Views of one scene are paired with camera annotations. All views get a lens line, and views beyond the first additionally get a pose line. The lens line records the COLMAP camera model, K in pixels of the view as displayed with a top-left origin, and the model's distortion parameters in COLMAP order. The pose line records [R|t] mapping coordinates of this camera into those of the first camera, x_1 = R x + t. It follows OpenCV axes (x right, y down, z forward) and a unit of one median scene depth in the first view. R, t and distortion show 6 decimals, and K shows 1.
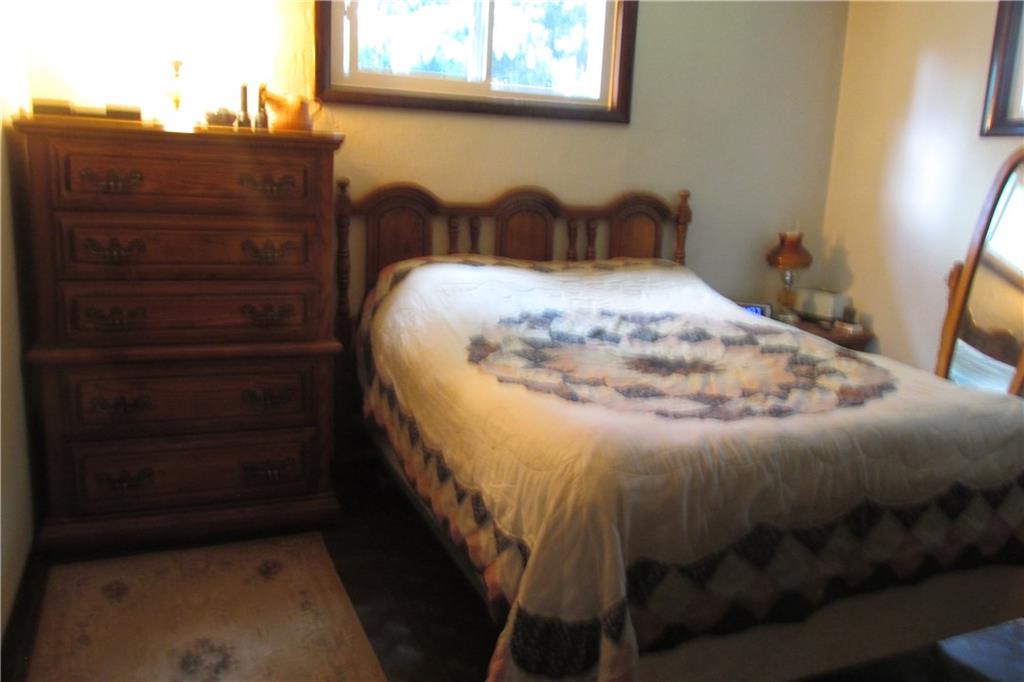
lens RADIAL K [[845.3, 0, 512.0], [0, 845.3, 341.0], [0, 0, 1]] dist [-0.036940, 0.009503]
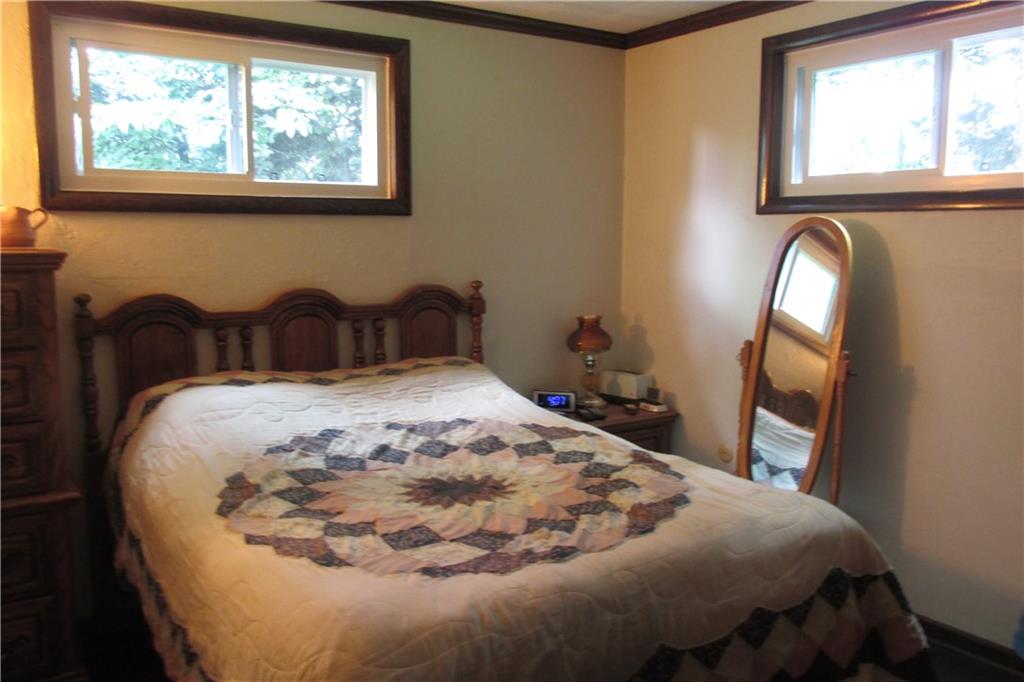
lens RADIAL K [[845.3, 0, 512.0], [0, 845.3, 341.0], [0, 0, 1]] dist [-0.036940, 0.009503]
pose [[0.978897, -0.070384, 0.191849, 0.075334], [0.084546, 0.994188, -0.066650, -0.056896], [-0.186043, 0.081463, 0.979159, 0.081737]]
